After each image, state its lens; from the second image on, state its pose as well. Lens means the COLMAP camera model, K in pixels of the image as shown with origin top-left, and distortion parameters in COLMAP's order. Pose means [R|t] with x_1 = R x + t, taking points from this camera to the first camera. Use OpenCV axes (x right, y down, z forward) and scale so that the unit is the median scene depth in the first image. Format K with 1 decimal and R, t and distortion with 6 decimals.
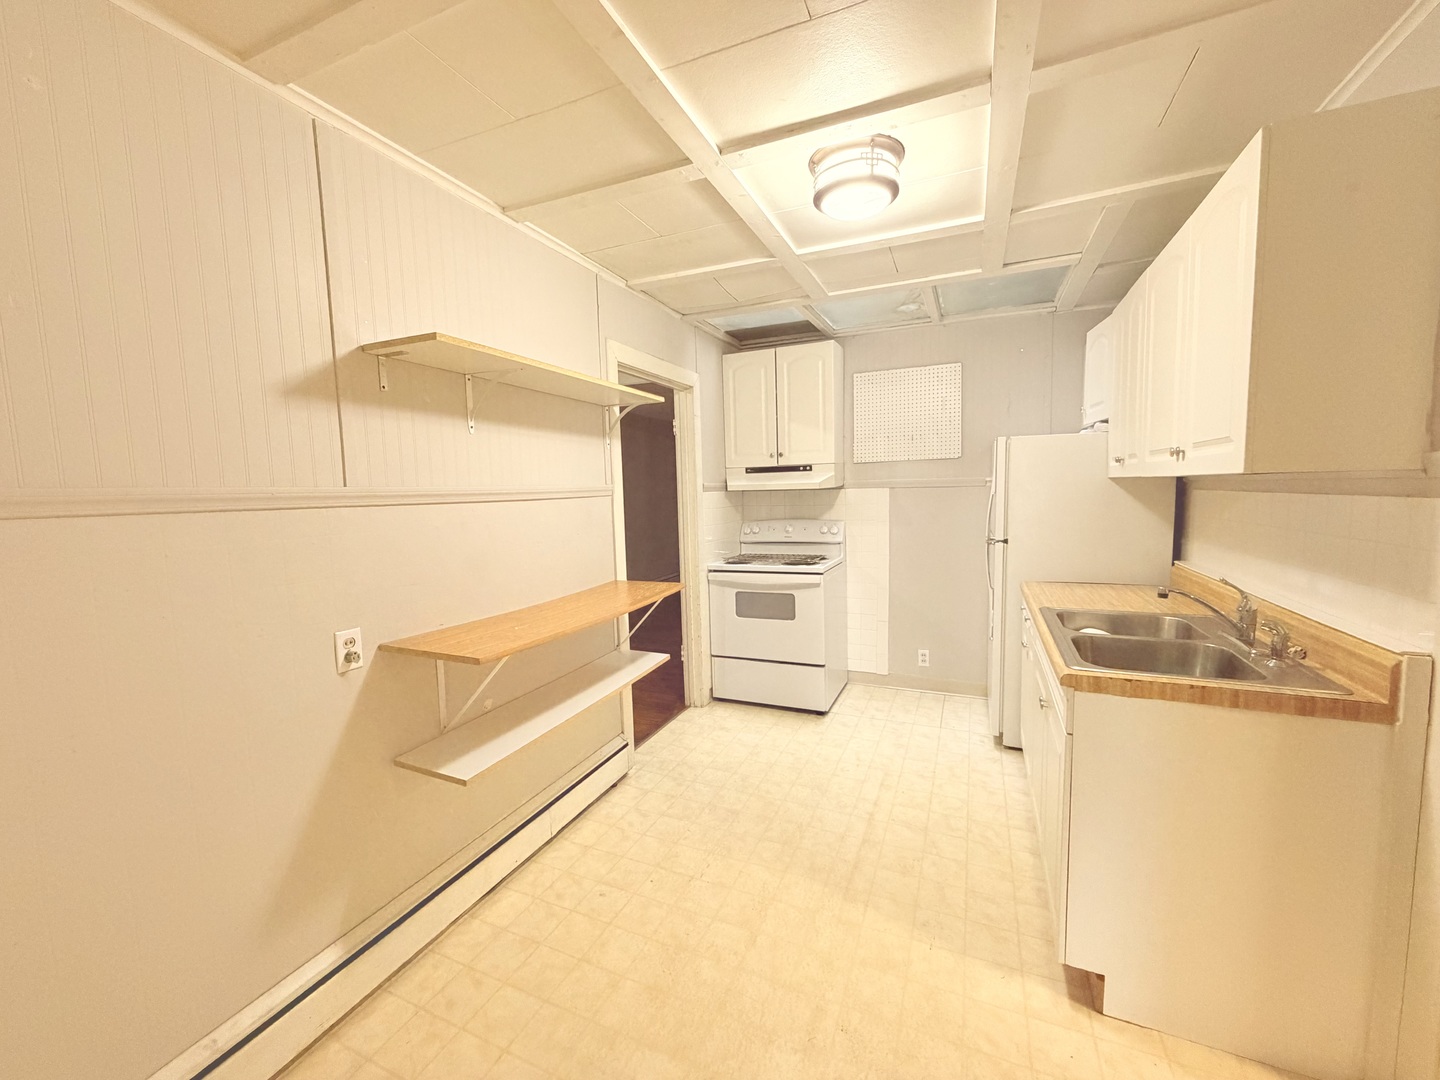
lens RADIAL K [[573.3, 0, 716.0], [0, 573.3, 539.9], [0, 0, 1]] dist [0.000070, 0.000474]
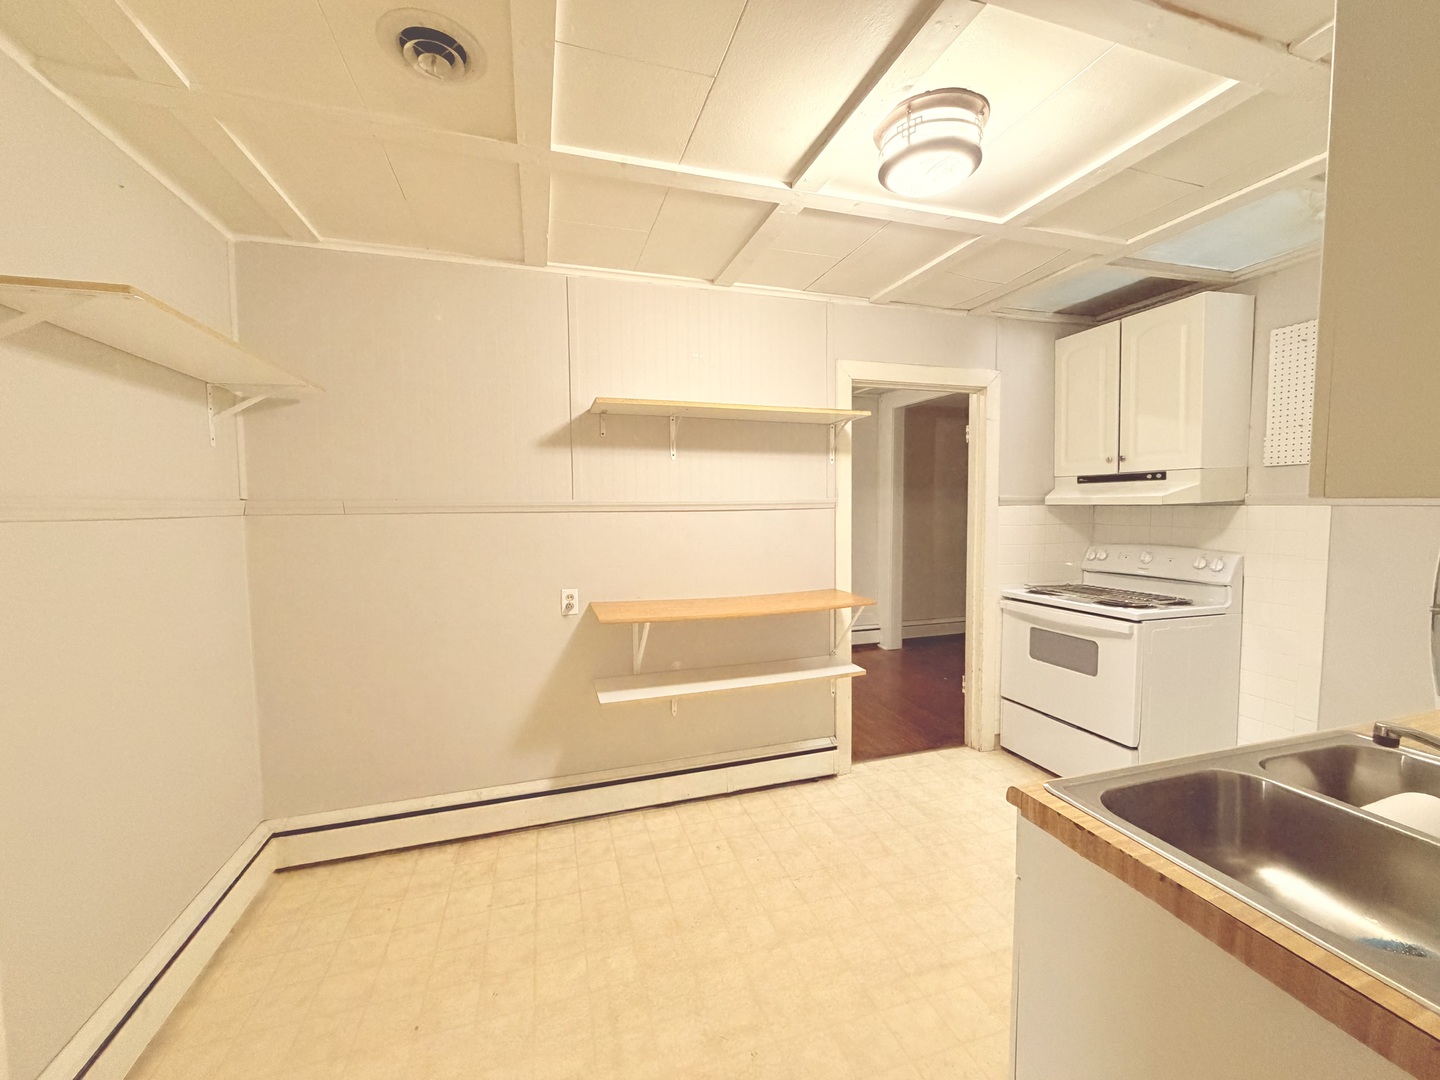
lens RADIAL K [[573.3, 0, 716.0], [0, 573.3, 539.9], [0, 0, 1]] dist [0.000070, 0.000474]
pose [[0.655858, 0.066032, -0.751991, 0.428721], [-0.074335, 0.996975, 0.022712, -0.024263], [0.751215, 0.041003, 0.658782, 0.131749]]
